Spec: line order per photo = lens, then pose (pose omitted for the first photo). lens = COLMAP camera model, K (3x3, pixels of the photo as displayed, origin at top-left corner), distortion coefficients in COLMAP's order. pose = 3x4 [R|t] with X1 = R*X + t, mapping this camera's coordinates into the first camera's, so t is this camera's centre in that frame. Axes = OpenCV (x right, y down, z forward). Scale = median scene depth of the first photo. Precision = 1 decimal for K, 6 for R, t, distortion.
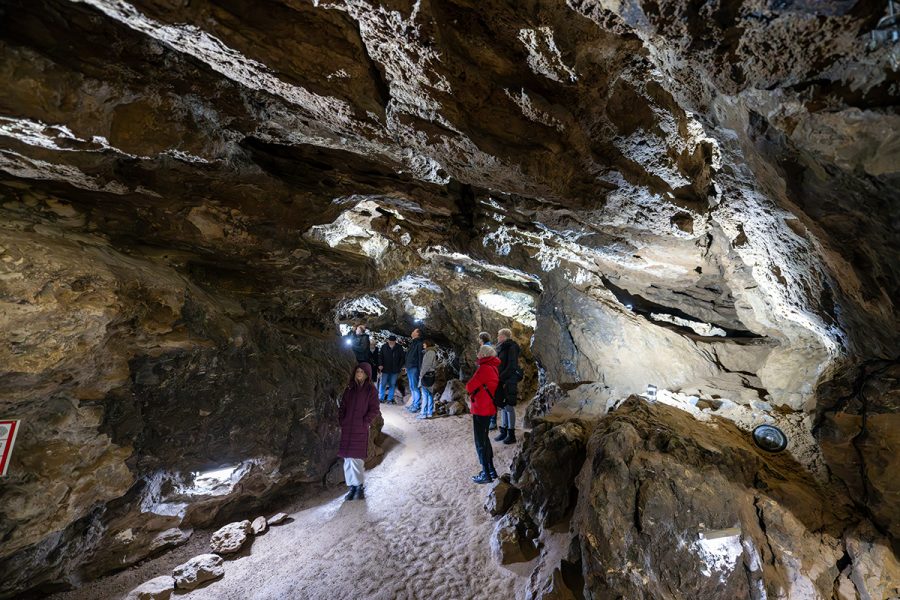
lens RADIAL K [[338.0, 0, 450.0], [0, 338.0, 300.0], [0, 0, 1]] dist [-0.000370, 0.000005]
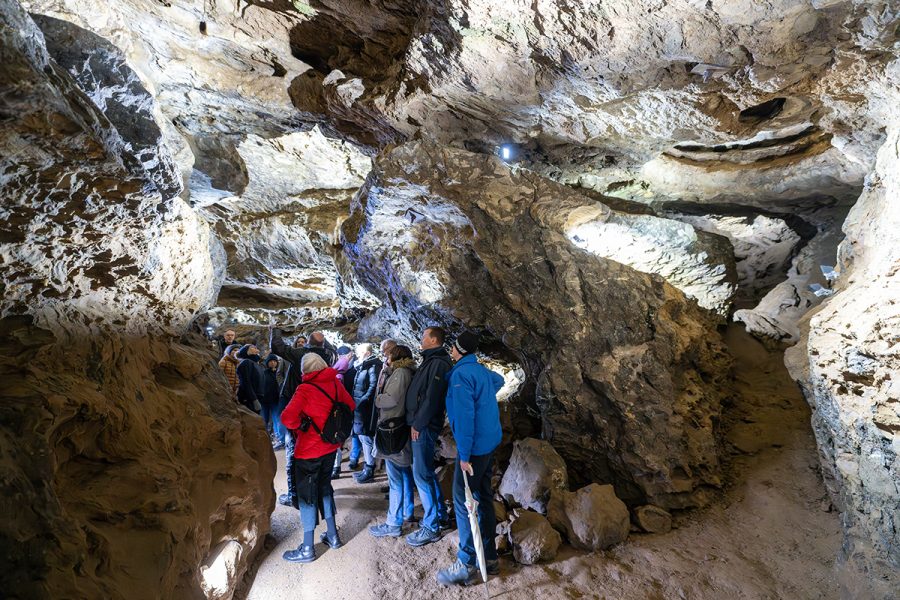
lens RADIAL K [[338.0, 0, 450.0], [0, 338.0, 300.0], [0, 0, 1]] dist [-0.000370, 0.000005]
pose [[0.967811, -0.113589, -0.224586, 0.031904], [0.111650, 0.993518, -0.021356, 0.066710], [0.225556, -0.004407, 0.974220, 0.592340]]
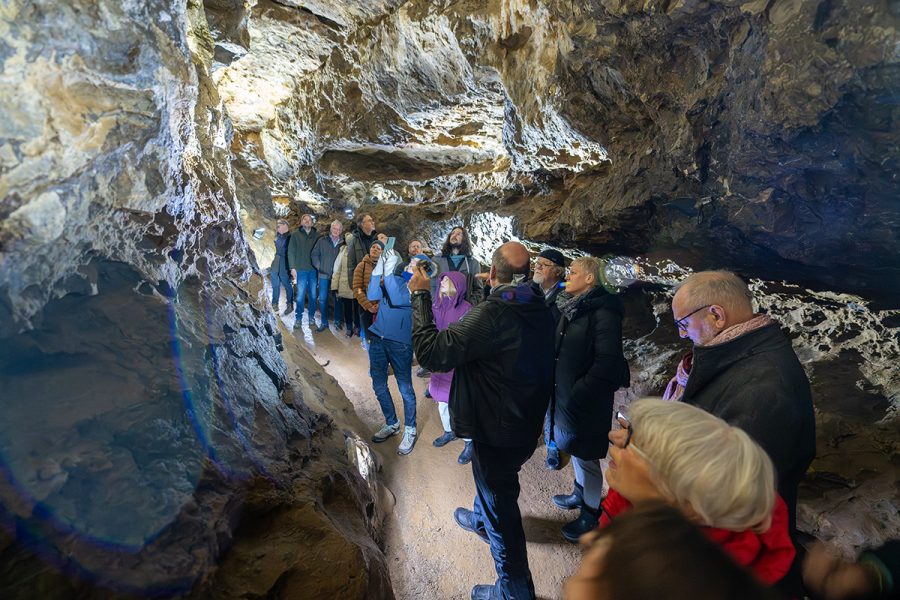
lens RADIAL K [[338.0, 0, 450.0], [0, 338.0, 300.0], [0, 0, 1]] dist [-0.000370, 0.000005]
pose [[0.779451, 0.059381, -0.623643, -0.172943], [0.168476, 0.938953, 0.299971, 0.049985], [0.603384, -0.338882, 0.721864, 0.871681]]
